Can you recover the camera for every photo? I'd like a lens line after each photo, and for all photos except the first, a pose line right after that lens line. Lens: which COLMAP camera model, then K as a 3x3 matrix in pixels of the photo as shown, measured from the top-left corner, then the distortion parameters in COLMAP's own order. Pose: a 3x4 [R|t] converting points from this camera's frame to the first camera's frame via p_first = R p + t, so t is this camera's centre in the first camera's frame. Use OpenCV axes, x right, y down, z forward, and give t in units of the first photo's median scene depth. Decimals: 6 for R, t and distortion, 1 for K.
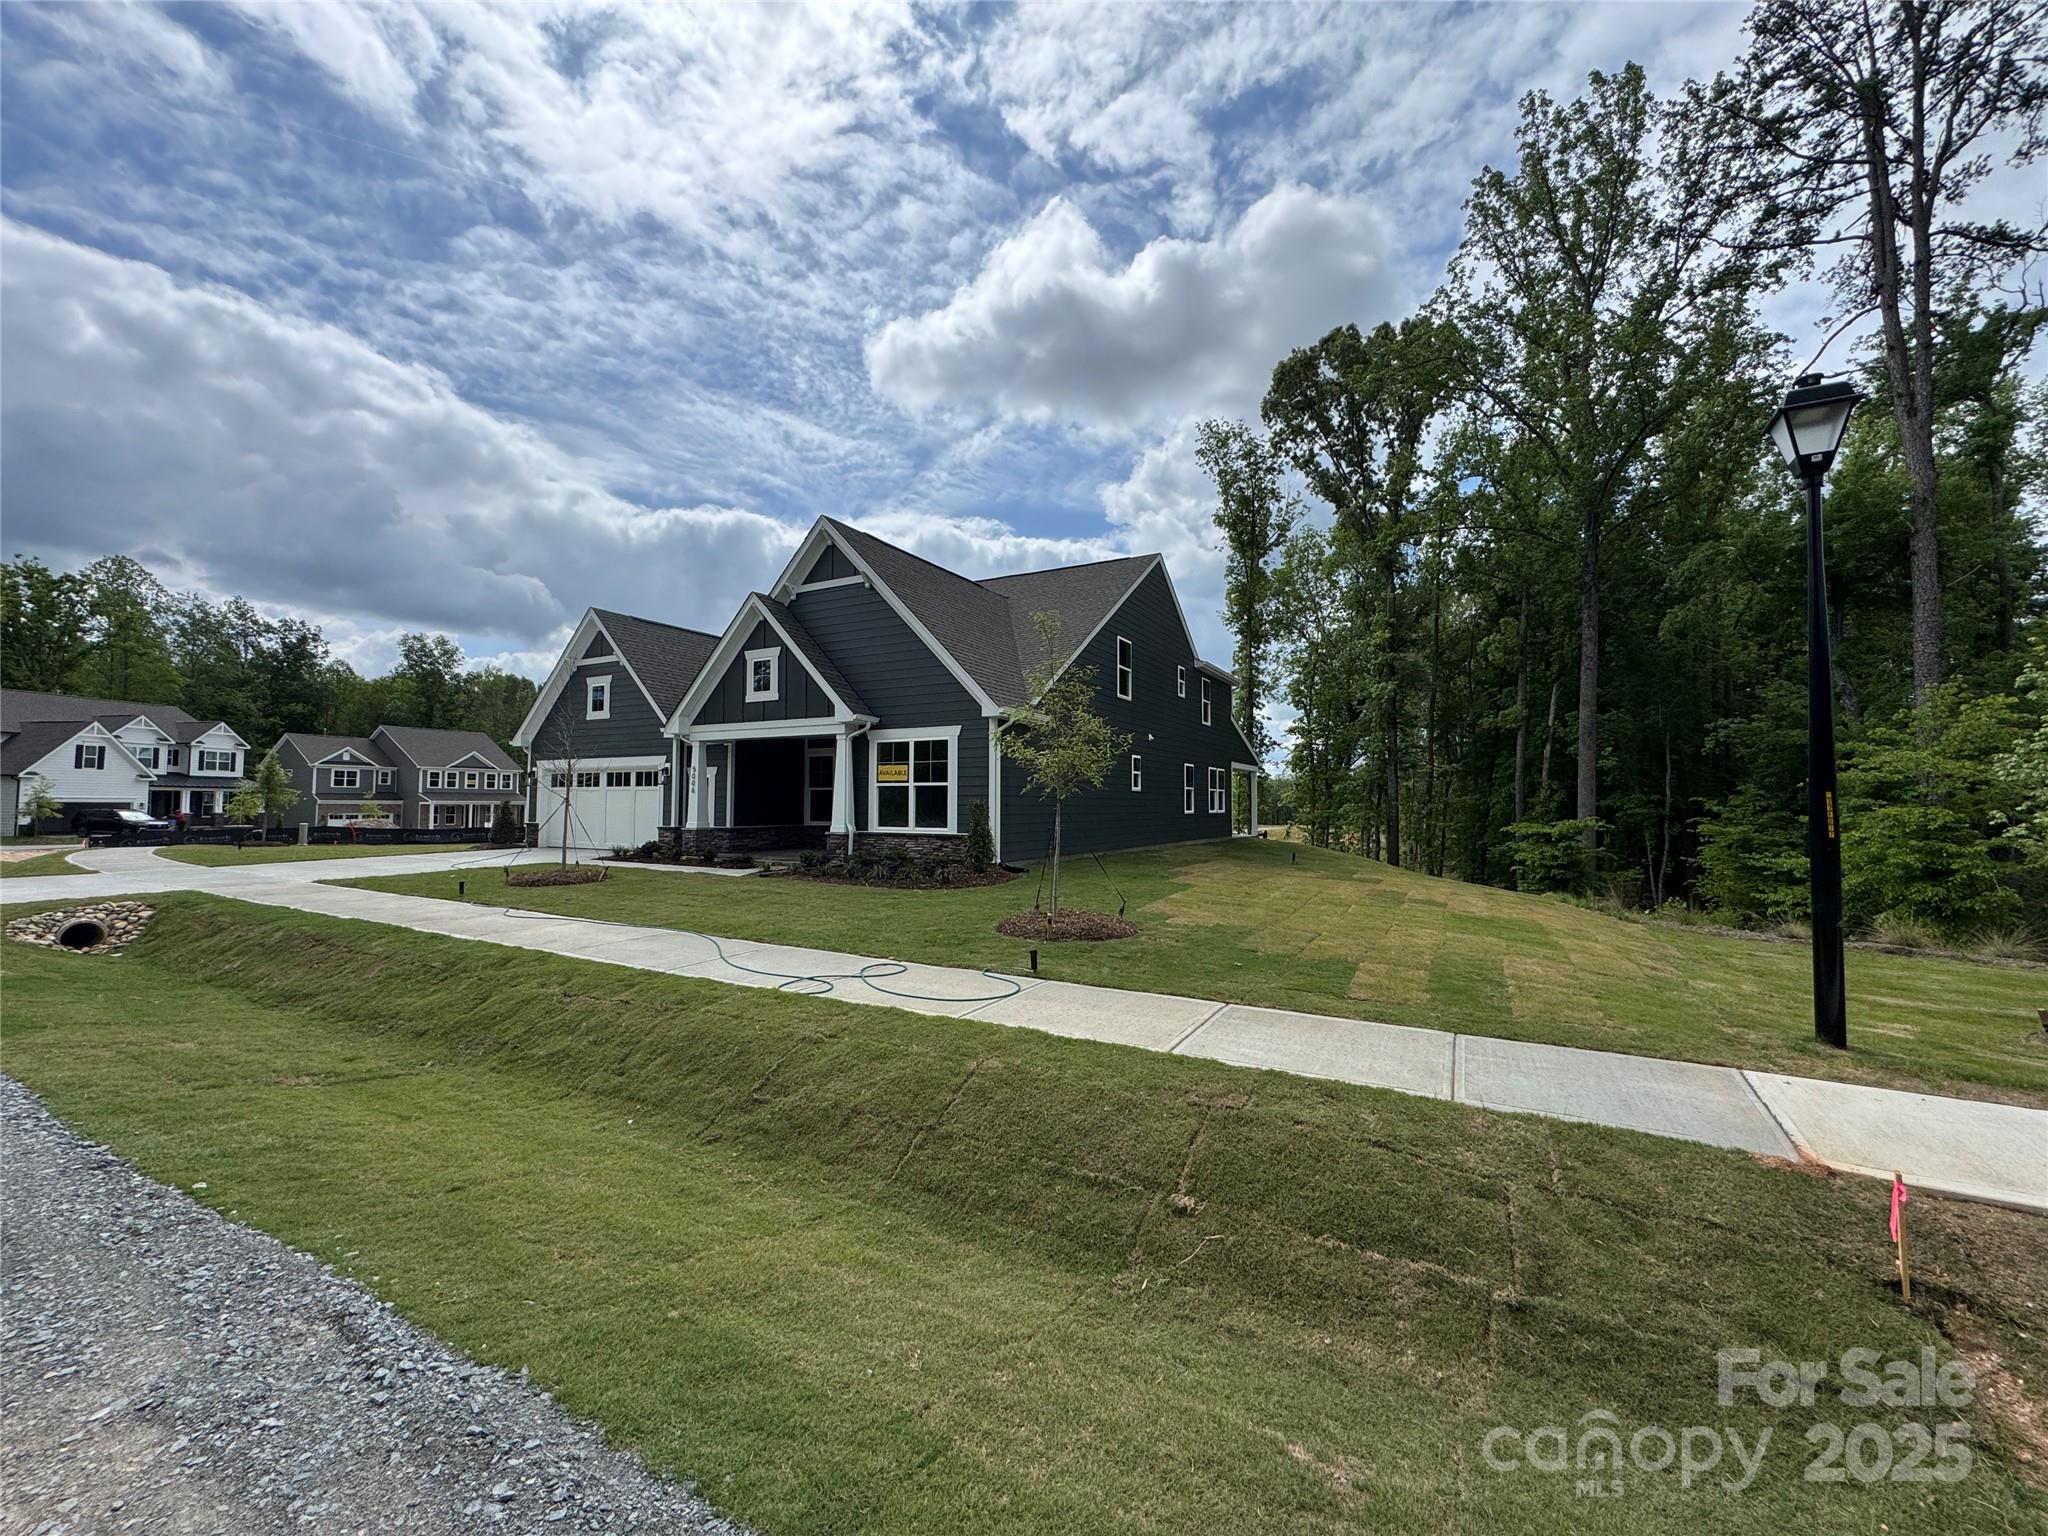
lens RADIAL K [[817.1, 0, 1024.0], [0, 817.1, 768.0], [0, 0, 1]] dist [-0.001680, -0.000144]
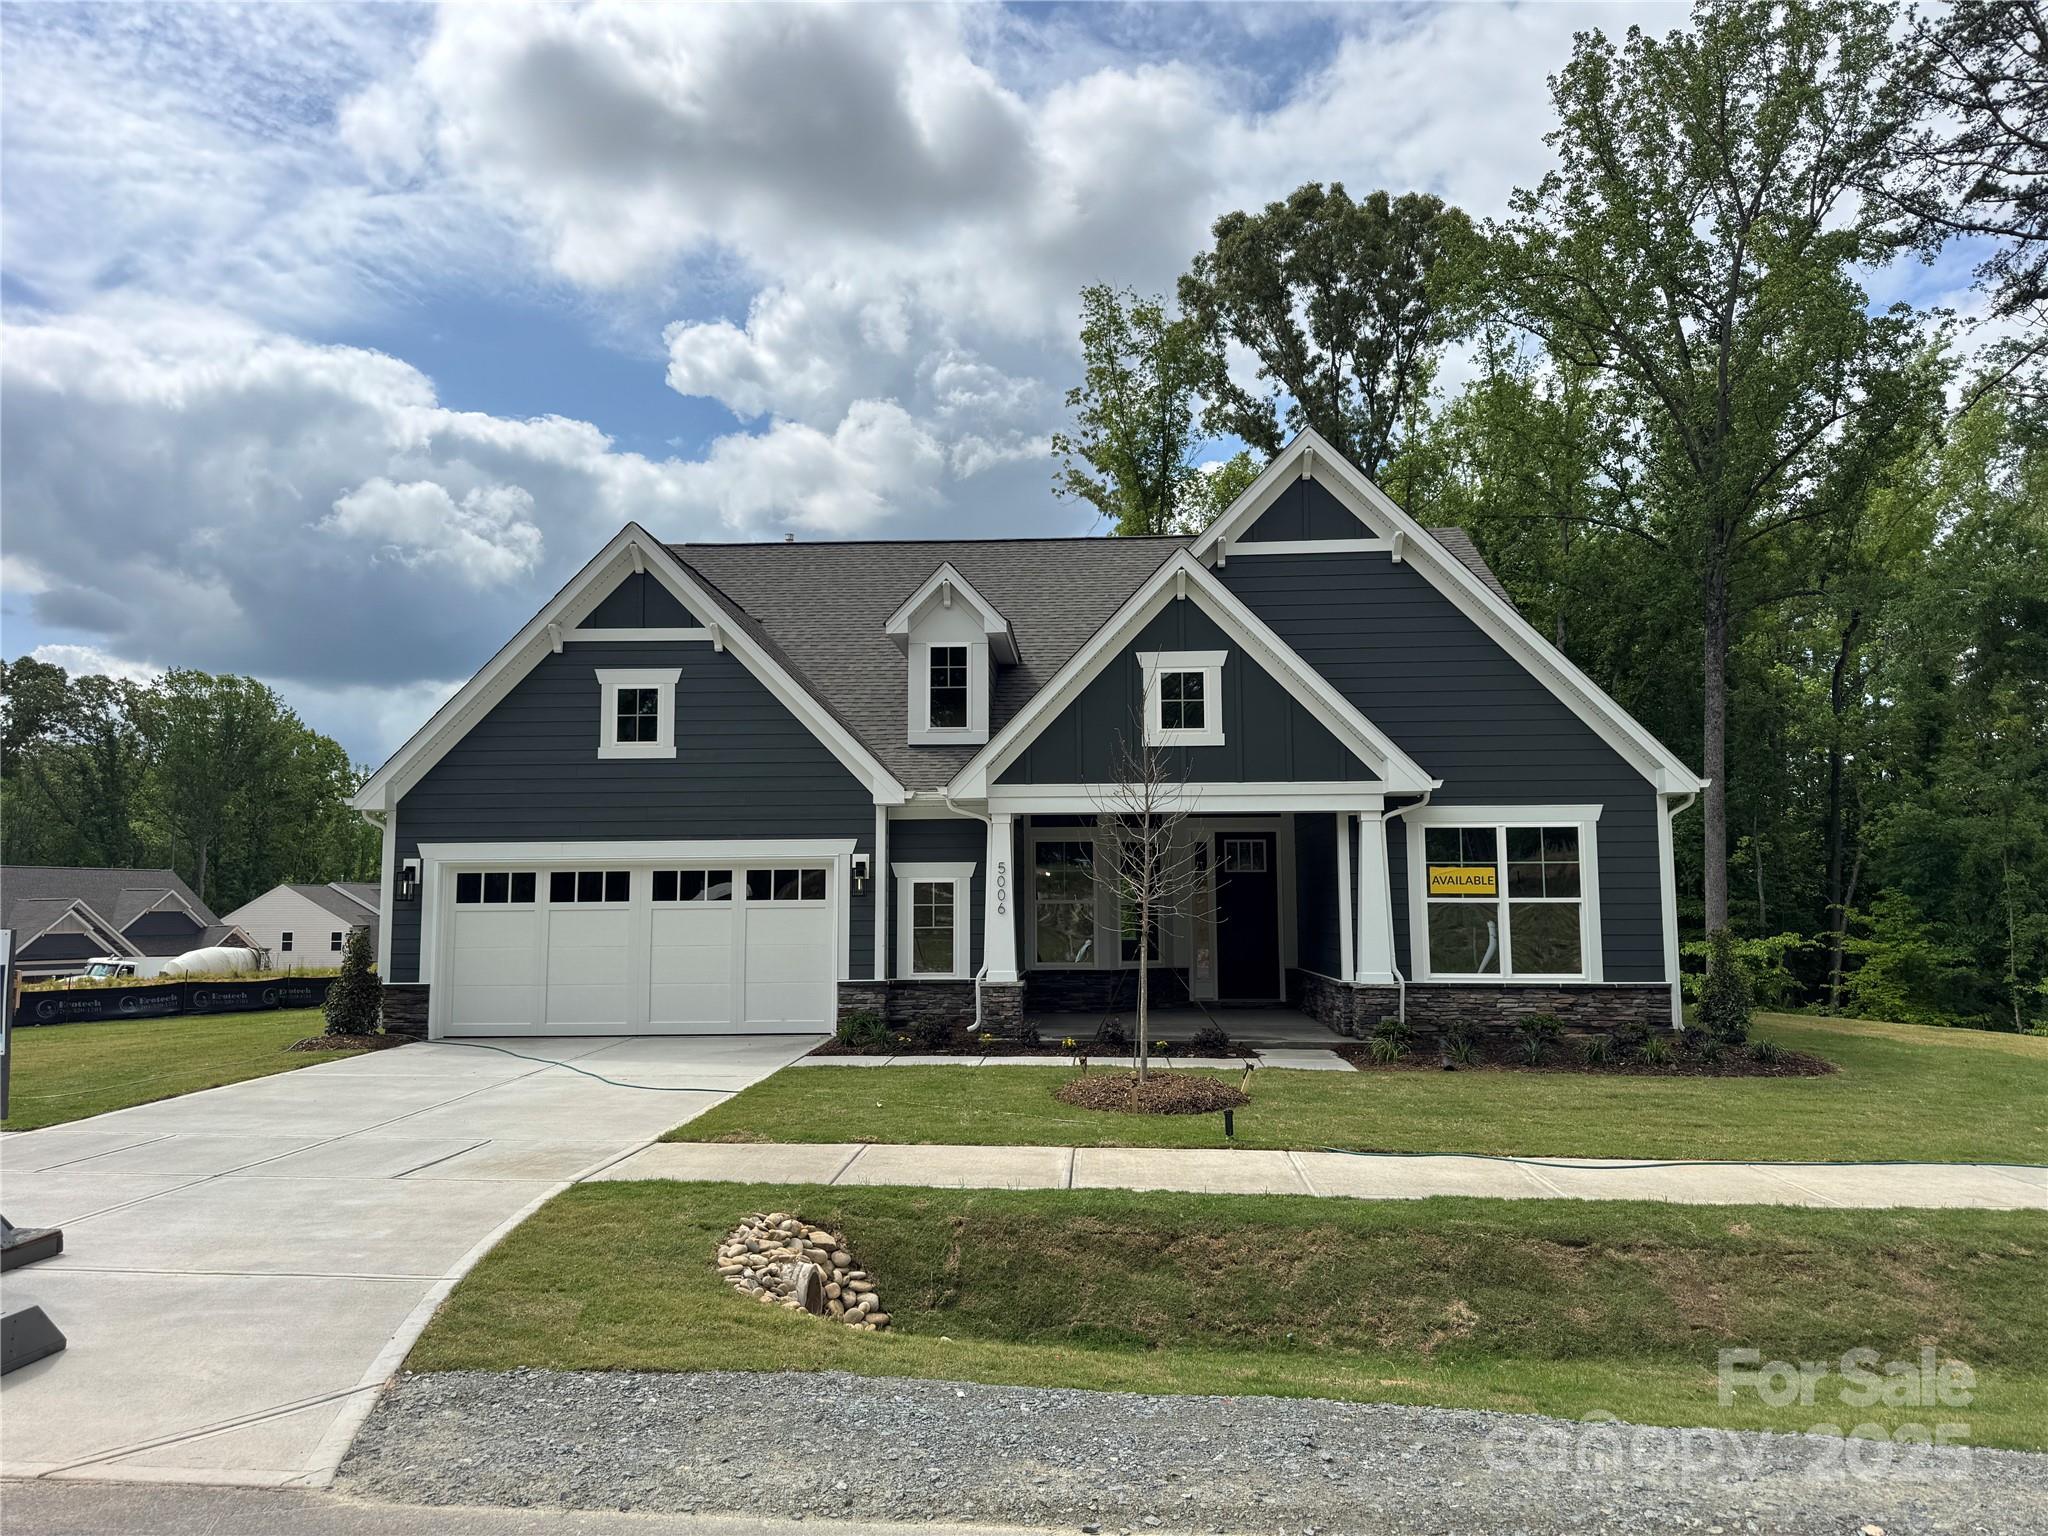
lens RADIAL K [[1430.0, 0, 1034.7], [0, 1430.0, 769.5], [0, 0, 1]] dist [0.145572, 0.002551]
pose [[0.897235, 0.033044, 0.440316, -0.808918], [-0.010819, 0.998542, -0.052890, -0.013454], [-0.441422, 0.042691, 0.896284, 0.174148]]
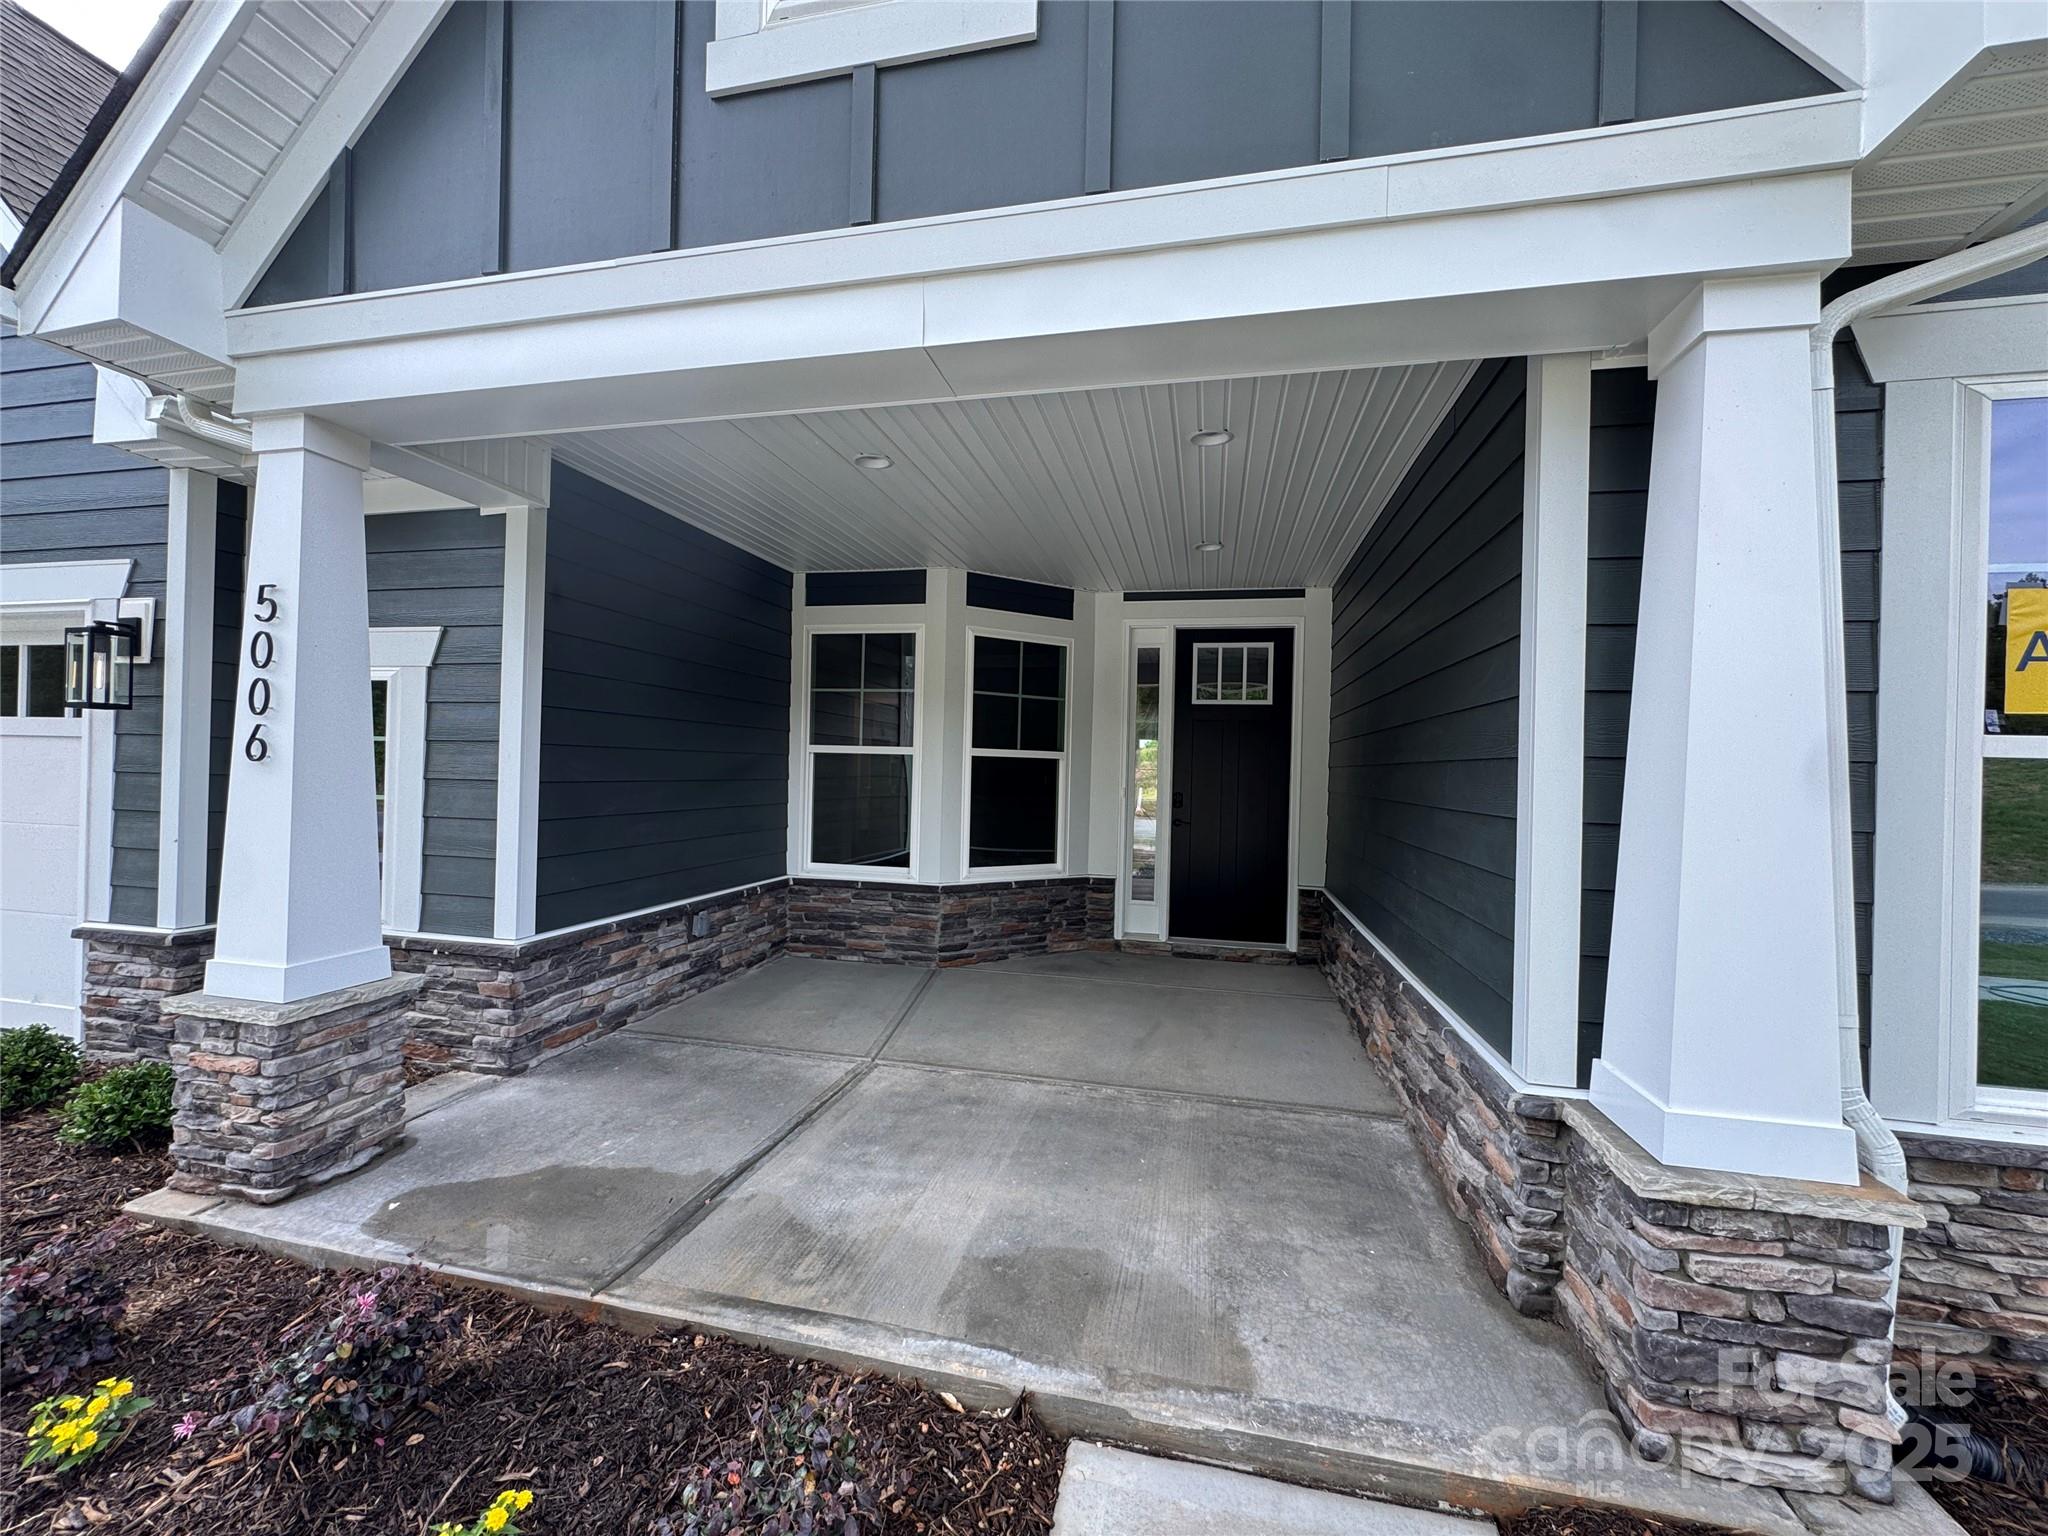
lens RADIAL K [[817.1, 0, 1024.0], [0, 817.1, 768.0], [0, 0, 1]] dist [-0.001680, -0.000144]
pose [[0.960134, 0.017619, 0.278985, -0.319742], [-0.030990, 0.998569, 0.043589, 0.021027], [-0.277818, -0.050498, 0.959306, 0.836752]]
